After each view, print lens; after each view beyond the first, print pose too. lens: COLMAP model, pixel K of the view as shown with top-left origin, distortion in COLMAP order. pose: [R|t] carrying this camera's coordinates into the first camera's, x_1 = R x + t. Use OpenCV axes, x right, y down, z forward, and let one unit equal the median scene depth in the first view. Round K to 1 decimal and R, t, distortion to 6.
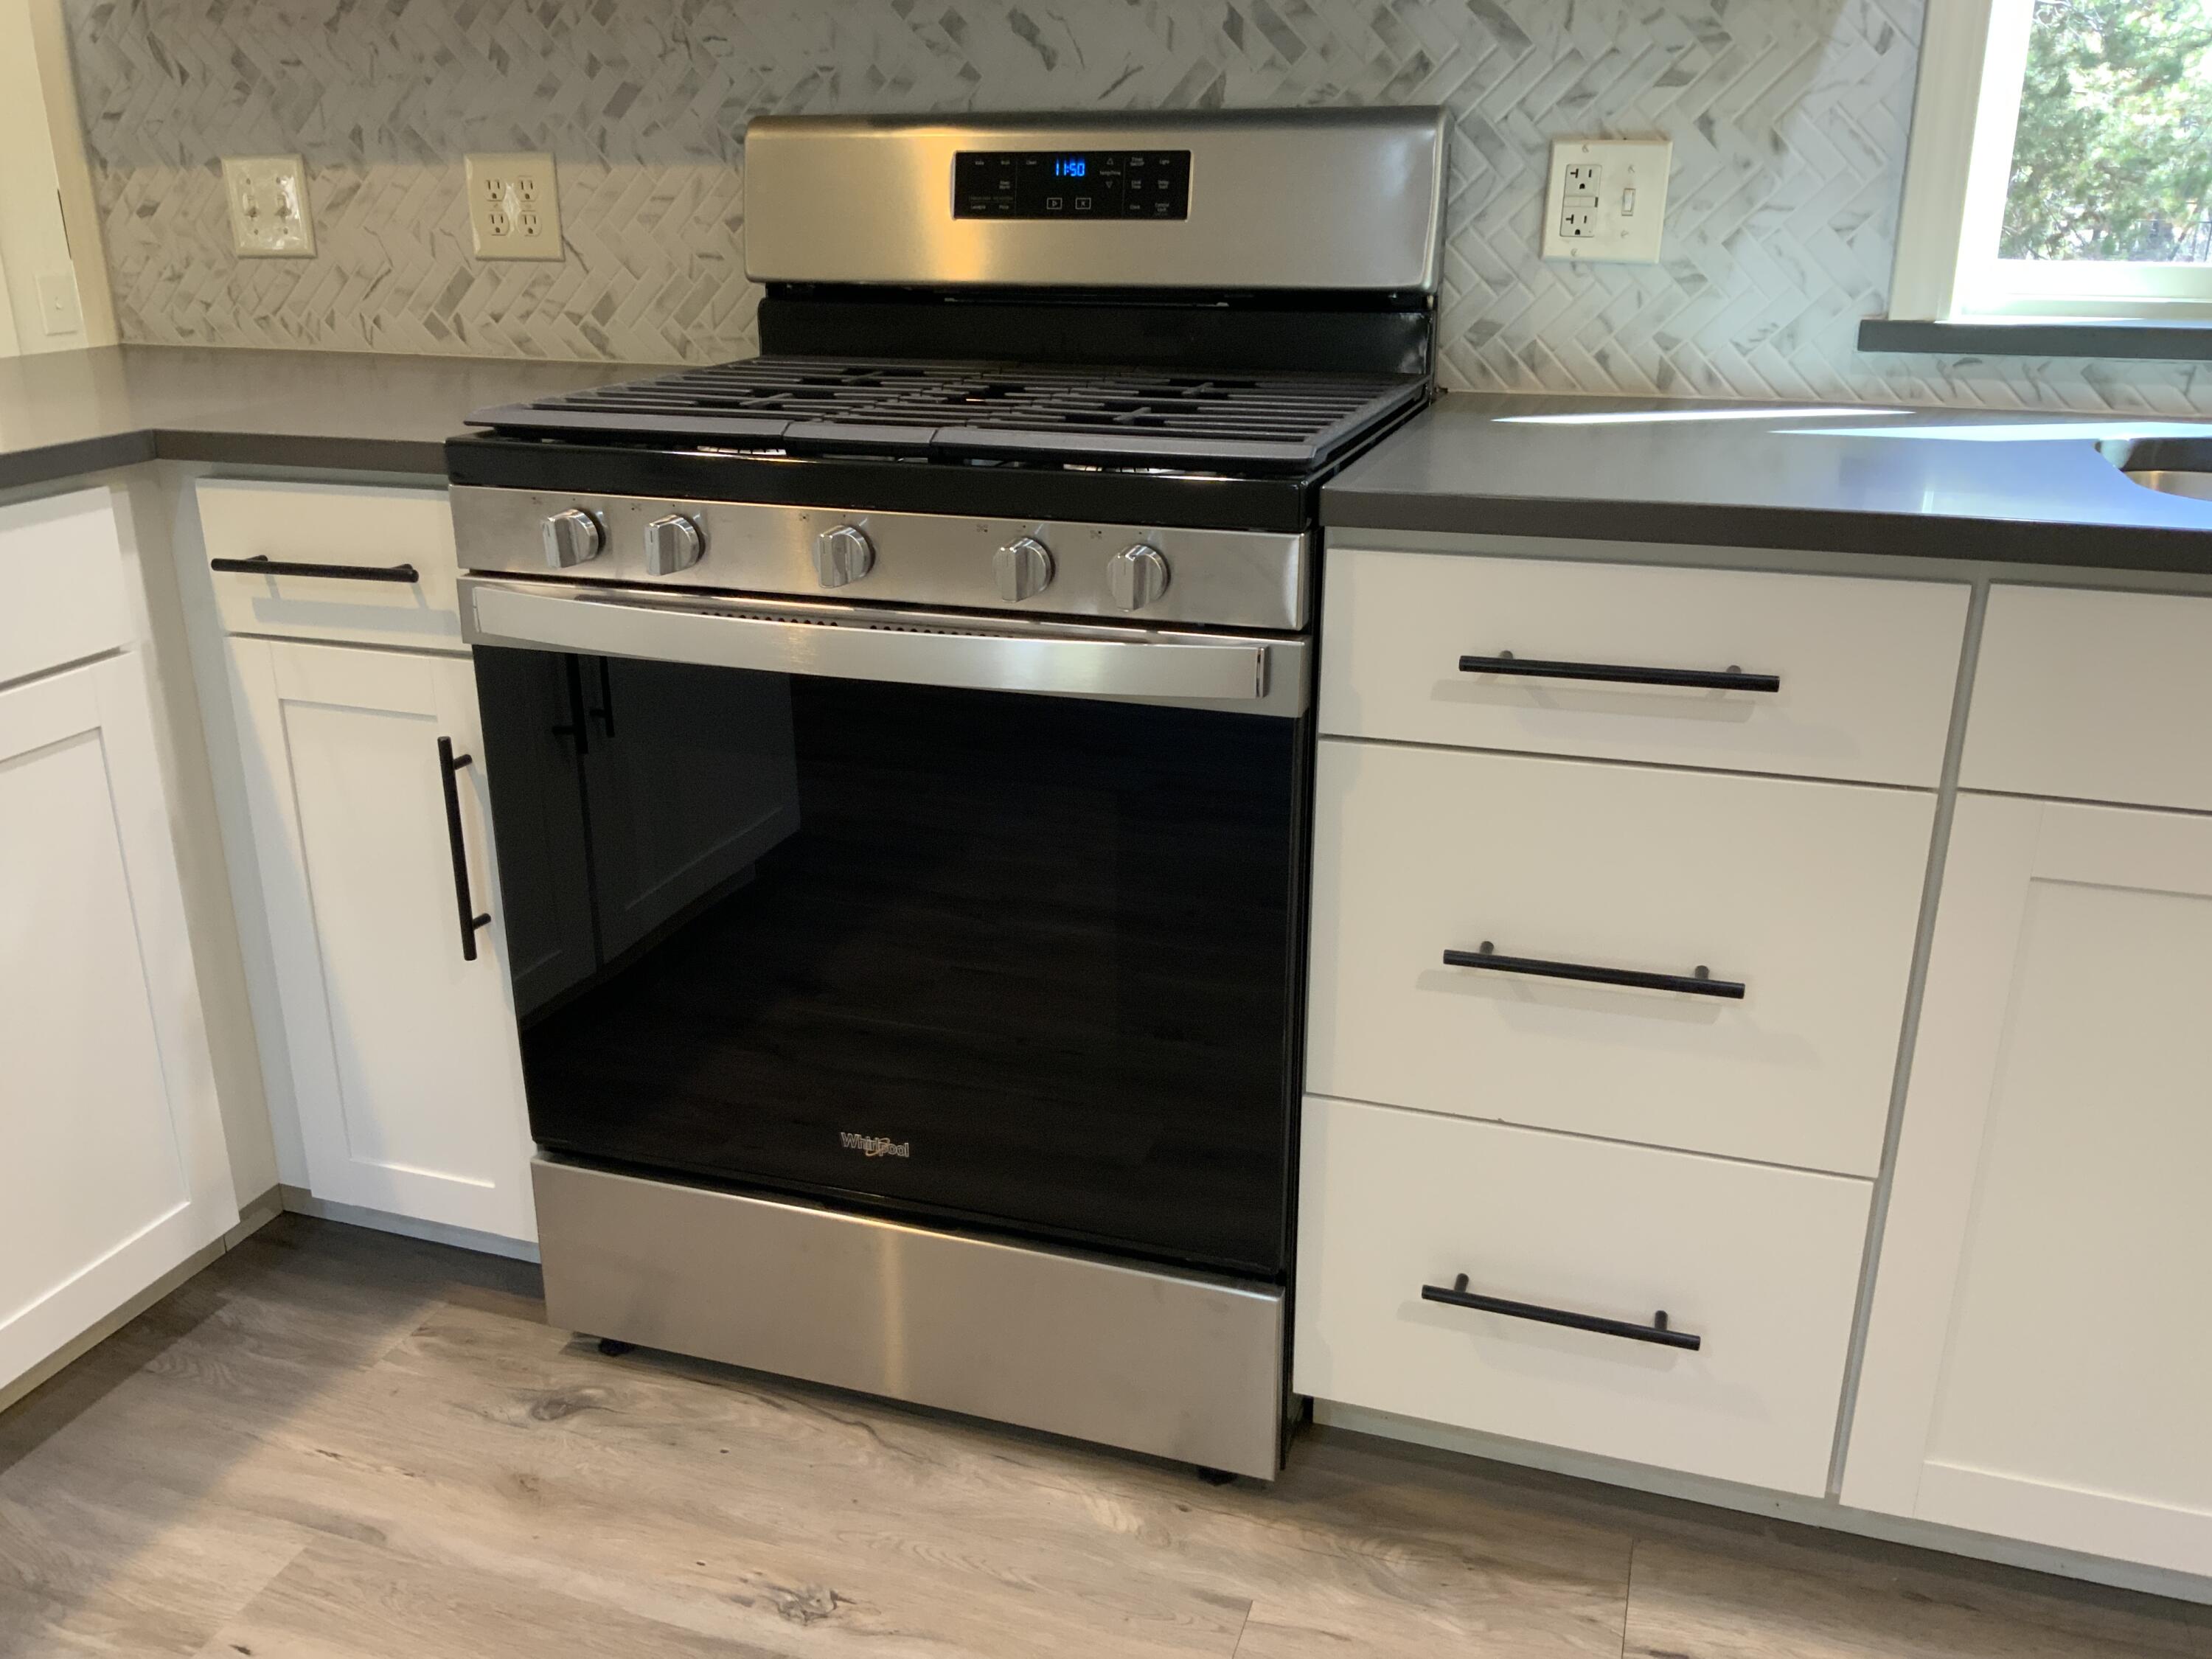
lens RADIAL K [[1825.6, 0, 1094.2], [0, 1825.6, 831.9], [0, 0, 1]] dist [0.071936, -0.143625]
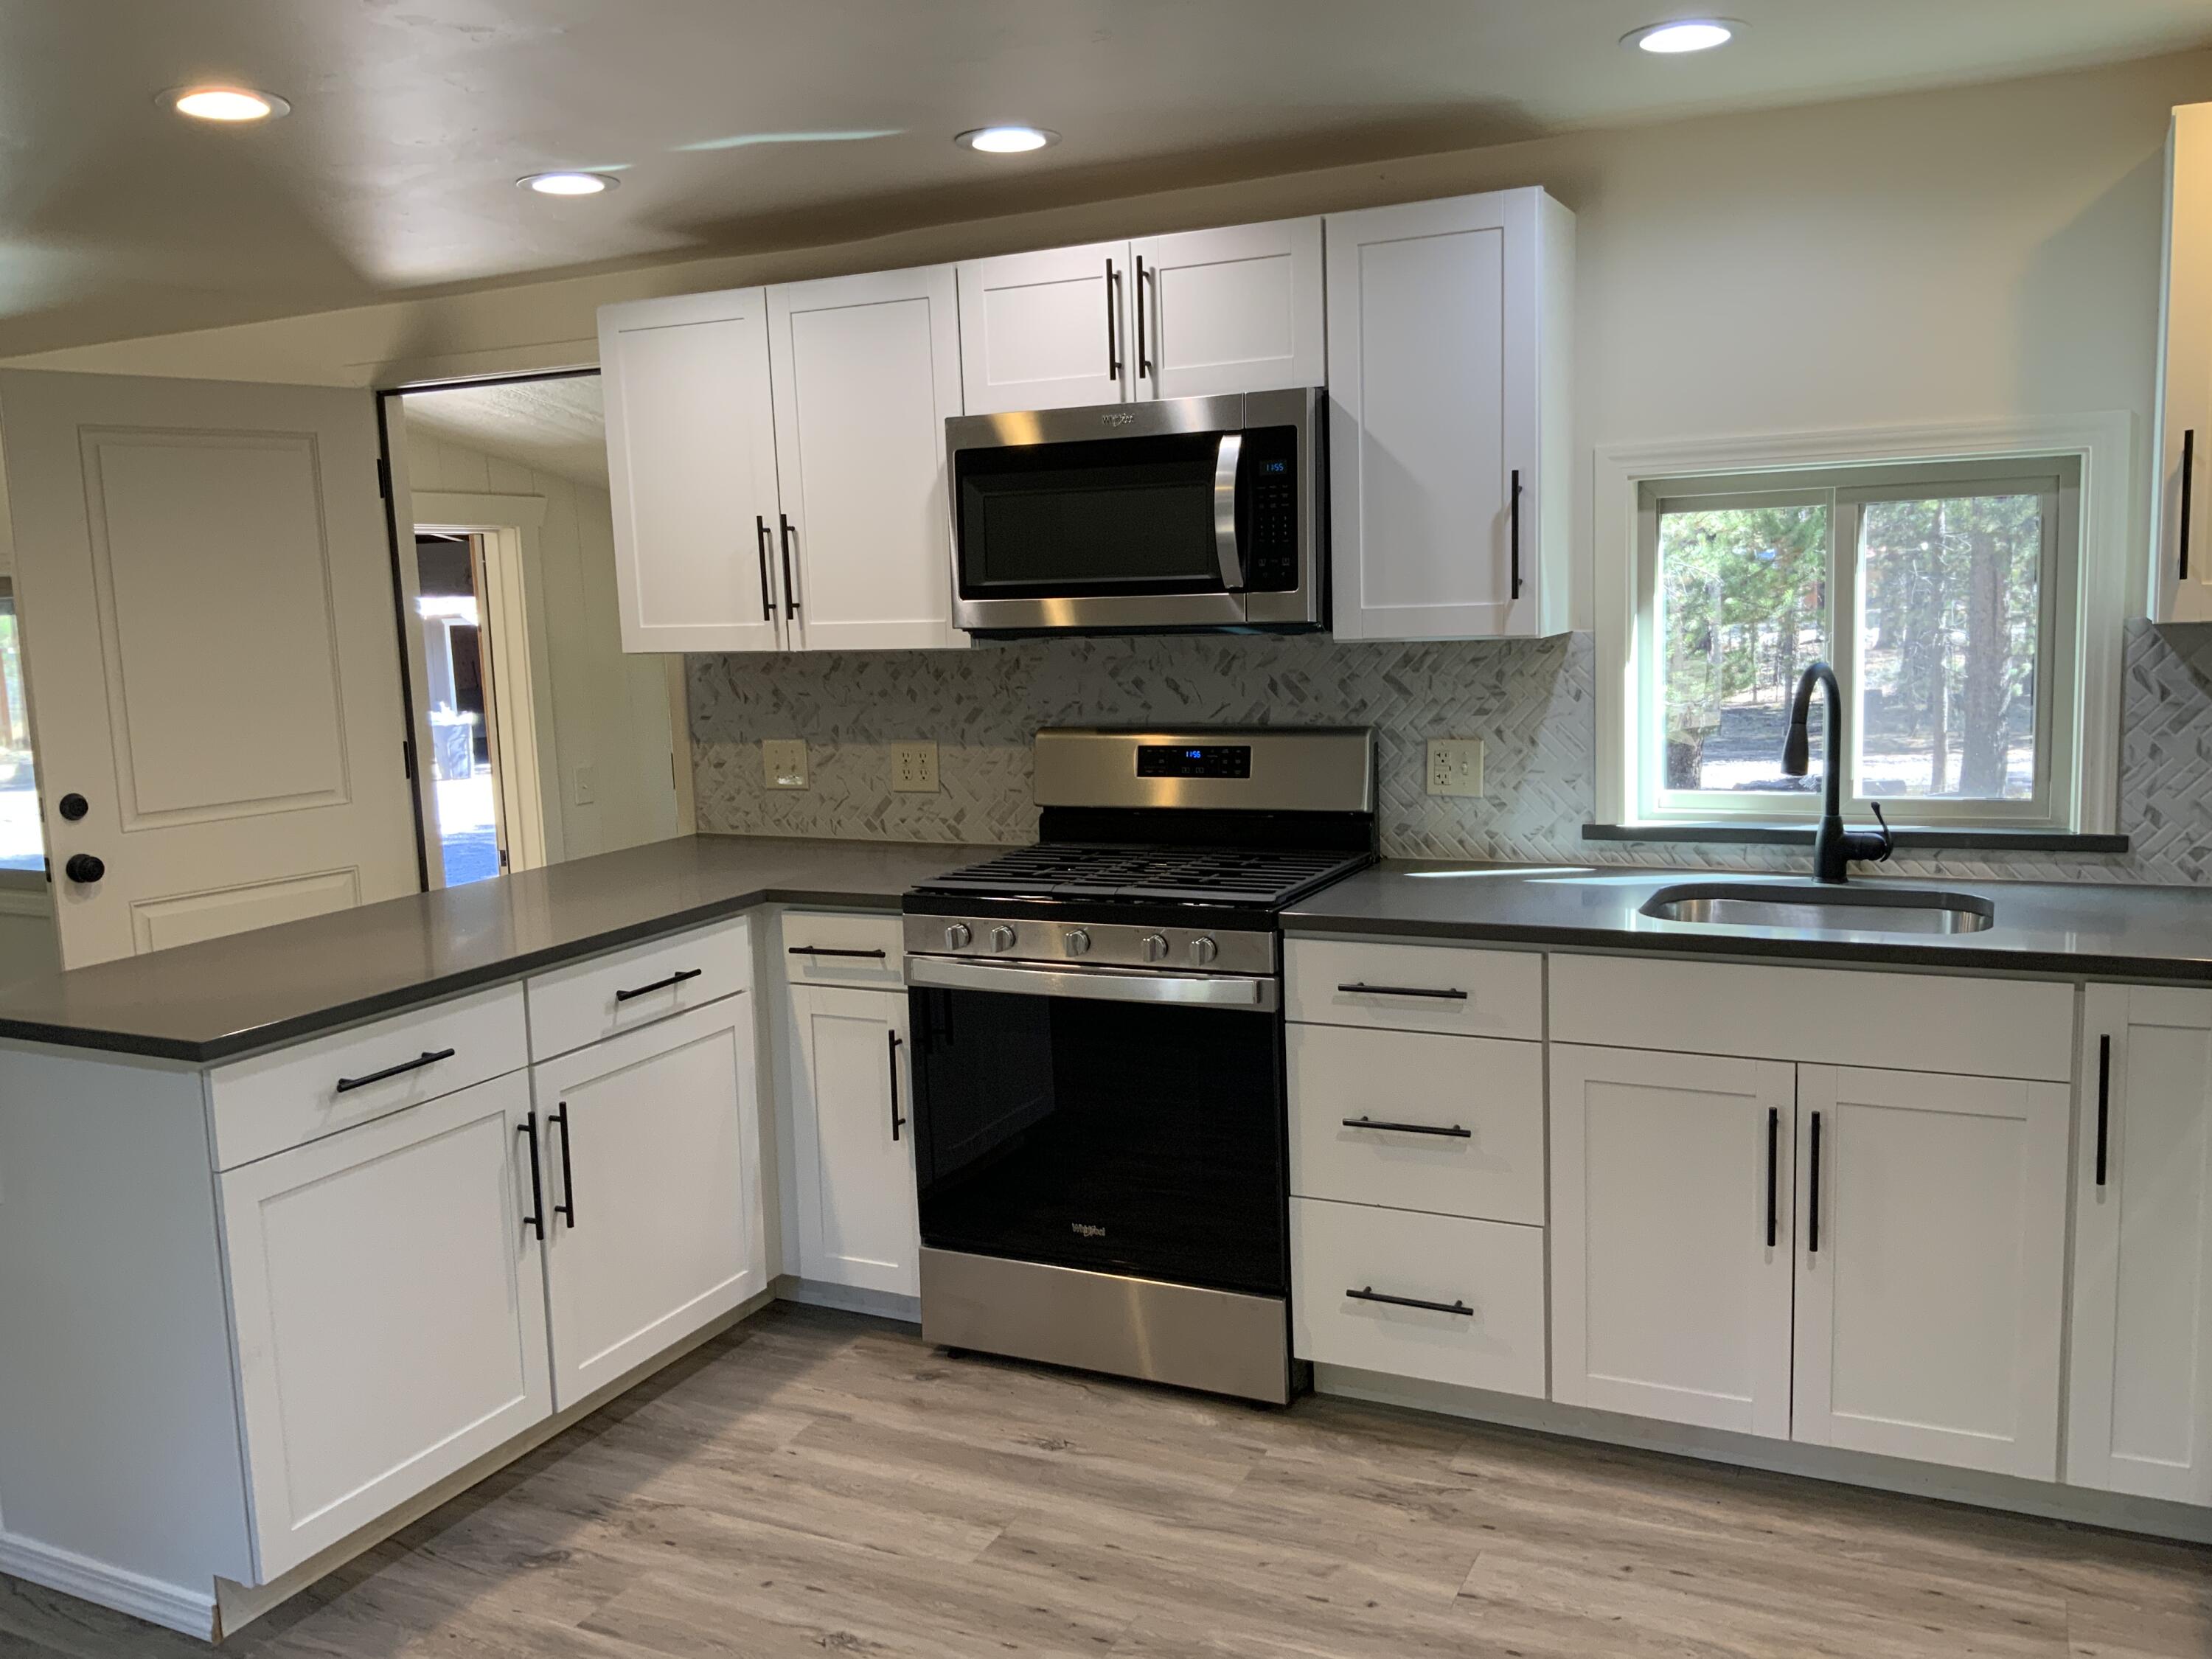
lens RADIAL K [[1825.6, 0, 1103.0], [0, 1825.6, 815.6], [0, 0, 1]] dist [0.071936, -0.143625]
pose [[0.991243, -0.016221, -0.131051, 0.153466], [-0.012575, 0.976321, -0.215963, 0.144591], [0.131451, 0.215719, 0.967567, -0.964603]]
